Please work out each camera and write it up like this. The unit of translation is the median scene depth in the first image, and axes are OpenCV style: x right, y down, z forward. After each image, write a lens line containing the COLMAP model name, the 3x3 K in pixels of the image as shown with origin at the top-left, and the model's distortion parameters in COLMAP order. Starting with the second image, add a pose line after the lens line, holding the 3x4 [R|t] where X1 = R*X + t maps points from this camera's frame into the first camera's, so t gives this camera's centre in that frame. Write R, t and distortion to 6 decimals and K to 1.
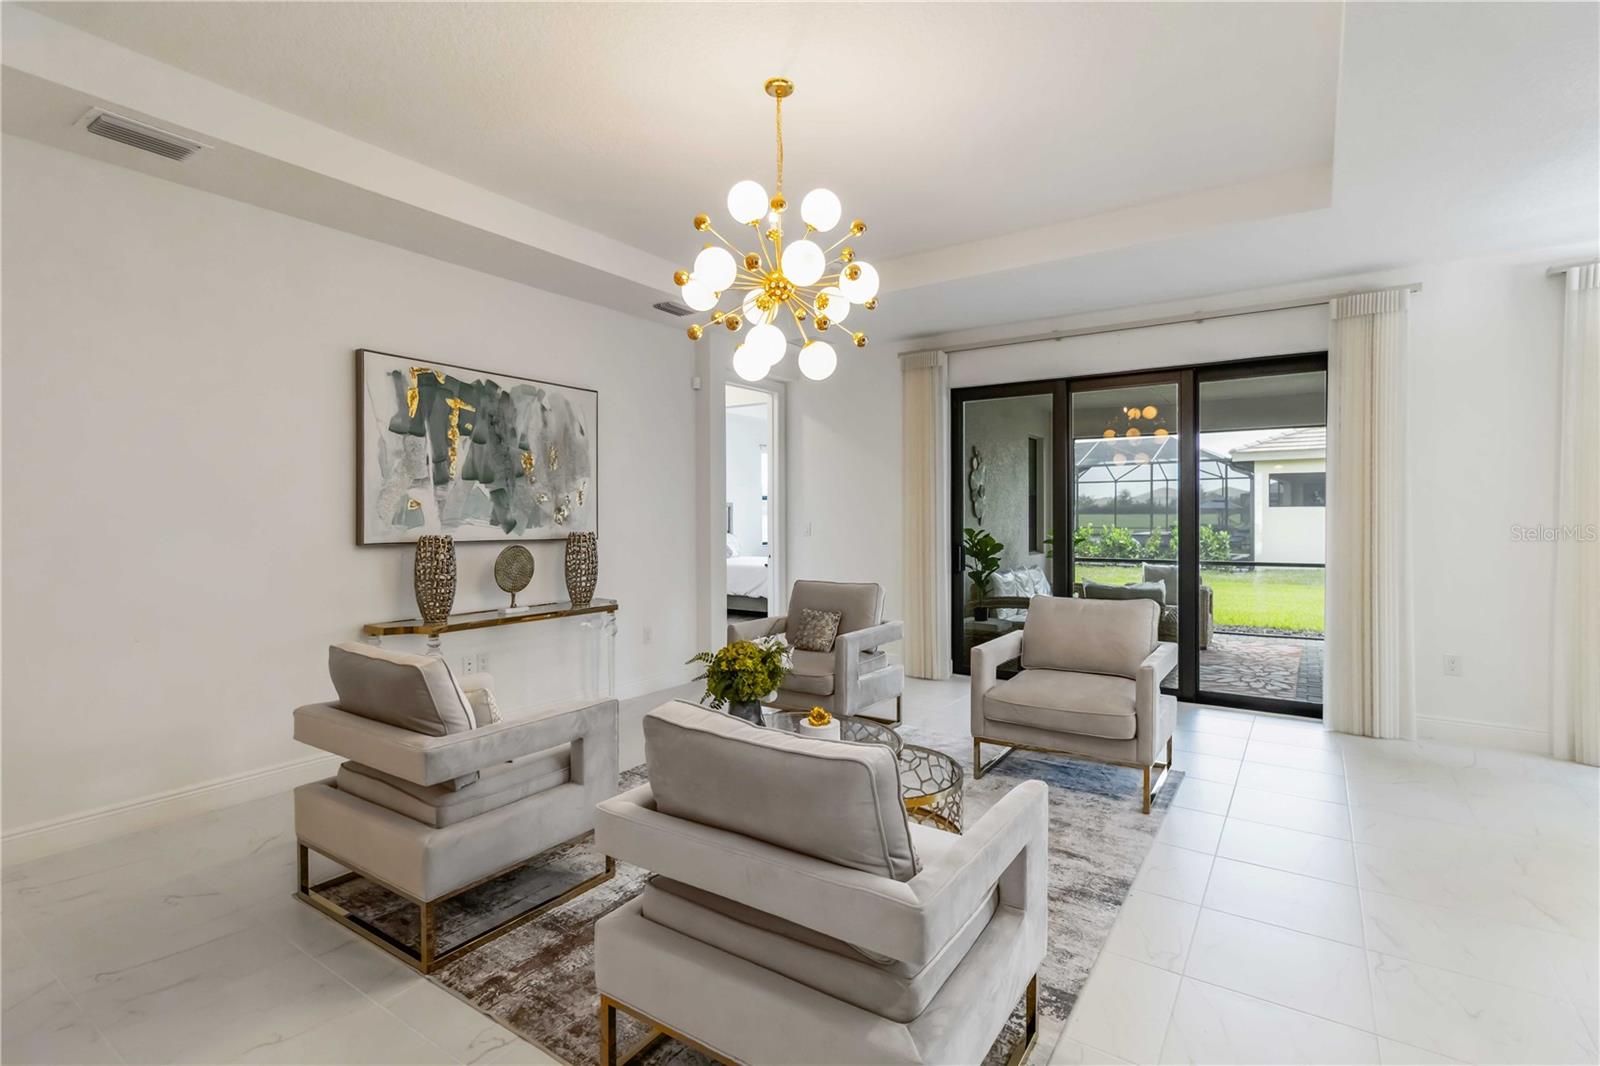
lens RADIAL K [[764.3, 0, 805.0], [0, 764.3, 513.6], [0, 0, 1]] dist [-0.000745, -0.000317]
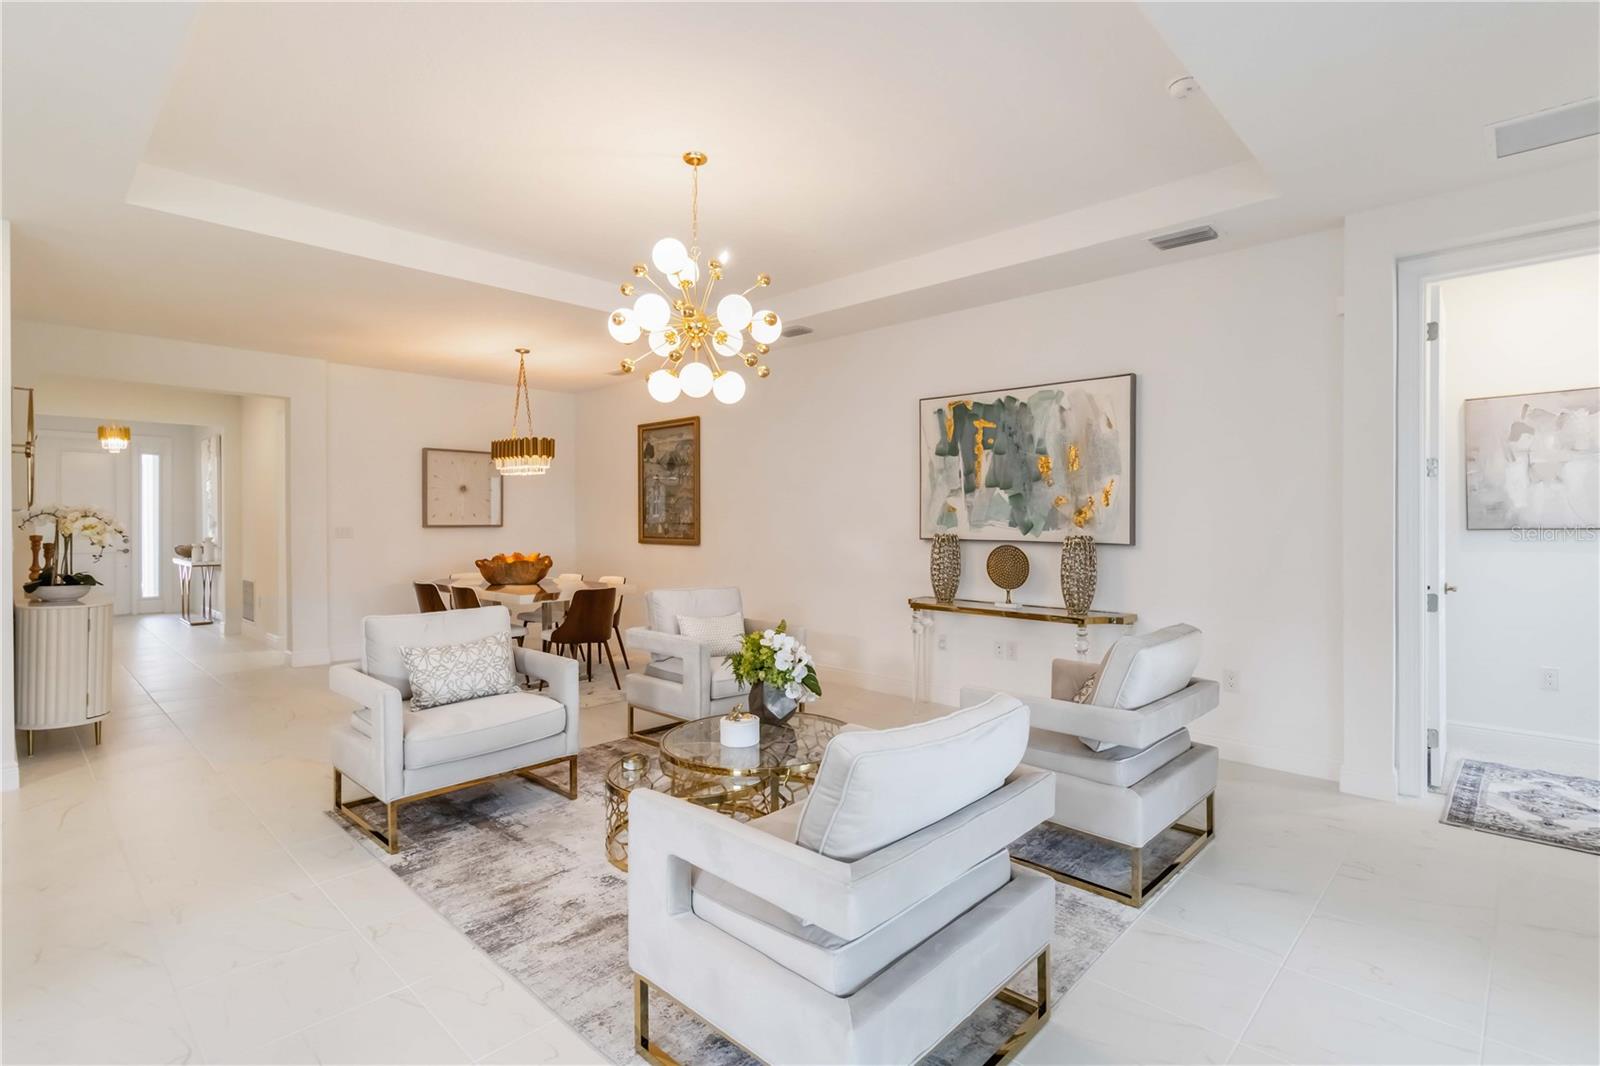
lens RADIAL K [[775.9, 0, 827.3], [0, 775.9, 517.1], [0, 0, 1]] dist [-0.000699, -0.000059]
pose [[-0.162808, 0.002690, -0.986654, 0.757708], [0.005364, 0.999984, 0.001841, -0.002383], [0.986643, -0.004992, -0.162820, 0.942009]]
